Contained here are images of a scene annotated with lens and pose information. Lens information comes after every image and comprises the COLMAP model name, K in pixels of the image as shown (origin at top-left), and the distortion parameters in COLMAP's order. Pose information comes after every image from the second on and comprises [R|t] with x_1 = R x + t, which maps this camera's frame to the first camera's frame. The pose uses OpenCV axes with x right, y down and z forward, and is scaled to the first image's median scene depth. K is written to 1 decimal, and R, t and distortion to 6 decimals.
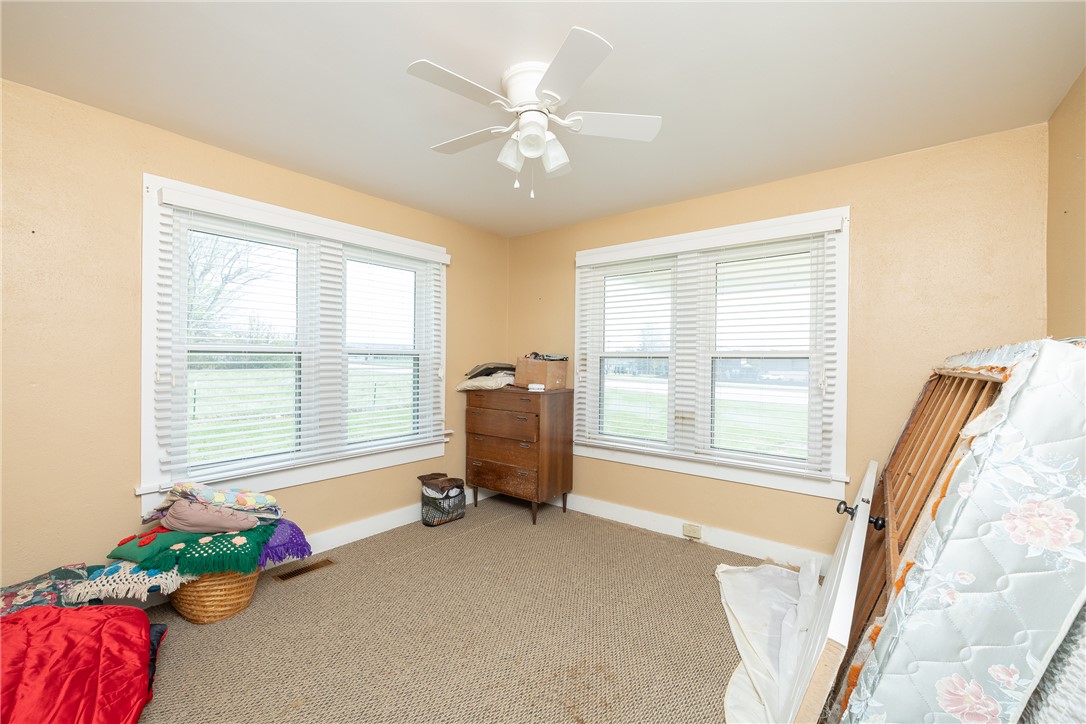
lens RADIAL K [[450.5, 0, 543.0], [0, 450.5, 362.0], [0, 0, 1]] dist [-0.000045, 0.000049]
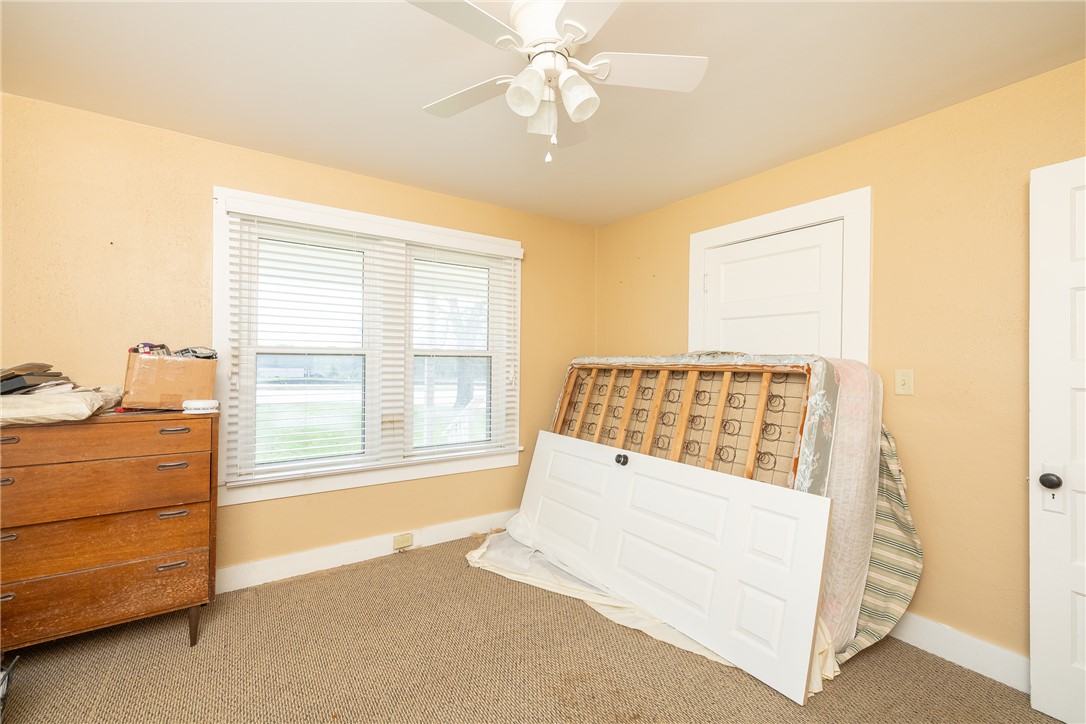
lens RADIAL K [[450.5, 0, 543.0], [0, 450.5, 362.0], [0, 0, 1]] dist [-0.000045, 0.000049]
pose [[0.310365, -0.010996, 0.950554, -0.432351], [-0.000647, 0.999930, 0.011779, -0.005814], [-0.950617, -0.004271, 0.310337, 0.411257]]
